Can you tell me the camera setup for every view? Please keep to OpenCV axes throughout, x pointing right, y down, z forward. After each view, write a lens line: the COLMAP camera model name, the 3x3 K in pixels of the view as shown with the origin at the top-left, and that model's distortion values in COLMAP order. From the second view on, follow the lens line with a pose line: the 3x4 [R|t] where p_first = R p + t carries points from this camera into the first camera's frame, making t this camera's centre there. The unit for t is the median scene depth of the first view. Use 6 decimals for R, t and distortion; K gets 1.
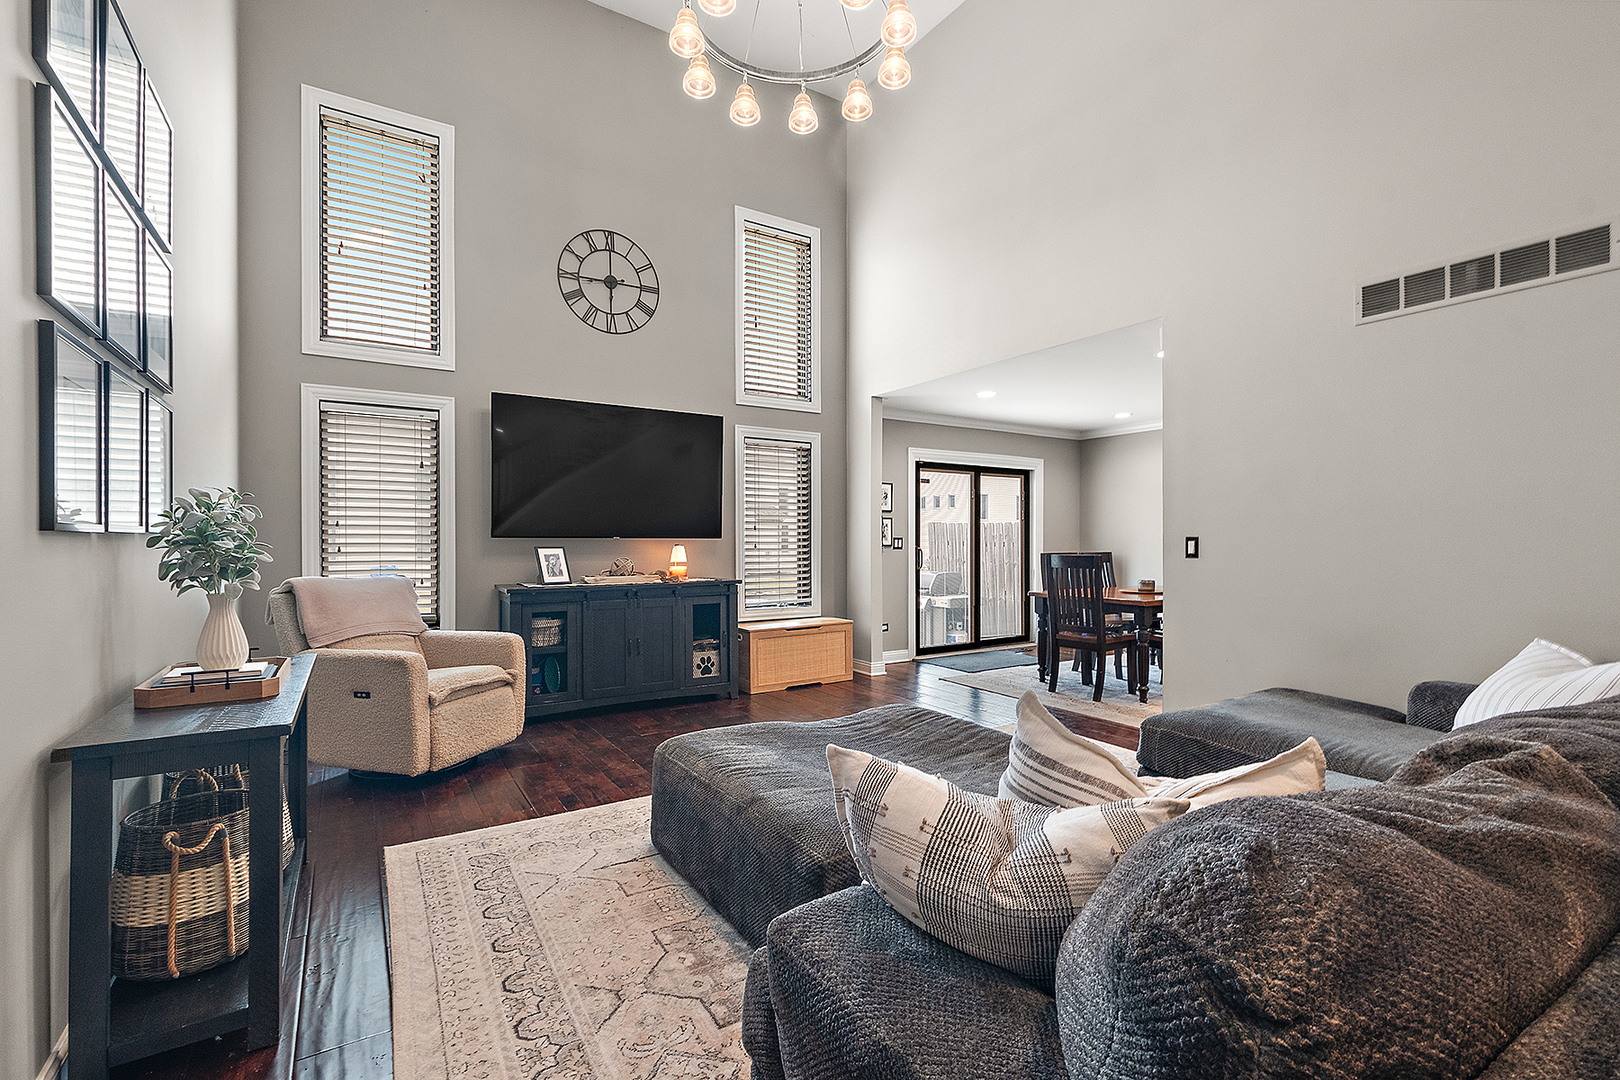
lens RADIAL K [[729.0, 0, 800.1], [0, 729.0, 536.4], [0, 0, 1]] dist [-0.002190, -0.001140]
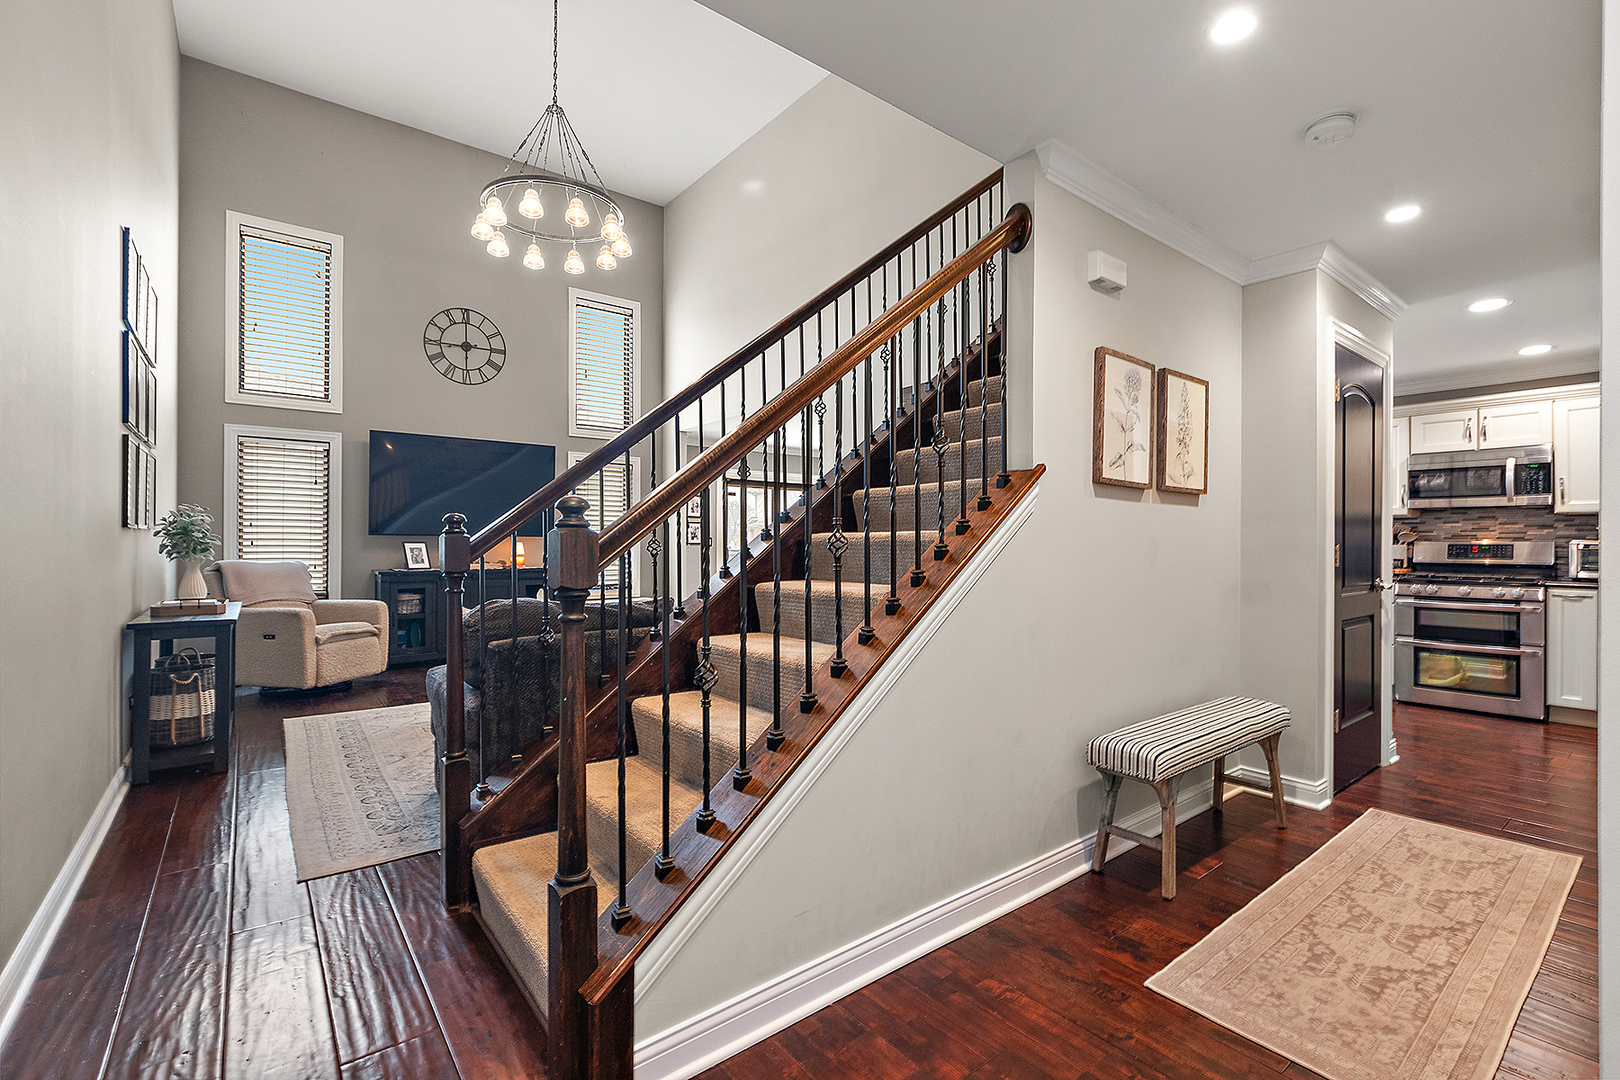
lens RADIAL K [[729.0, 0, 800.1], [0, 729.0, 536.4], [0, 0, 1]] dist [-0.002190, -0.001140]
pose [[0.995681, 0.005126, 0.092703, 0.277833], [-0.004666, 0.999976, -0.005179, 0.007676], [-0.092727, 0.004724, 0.995680, -0.476619]]
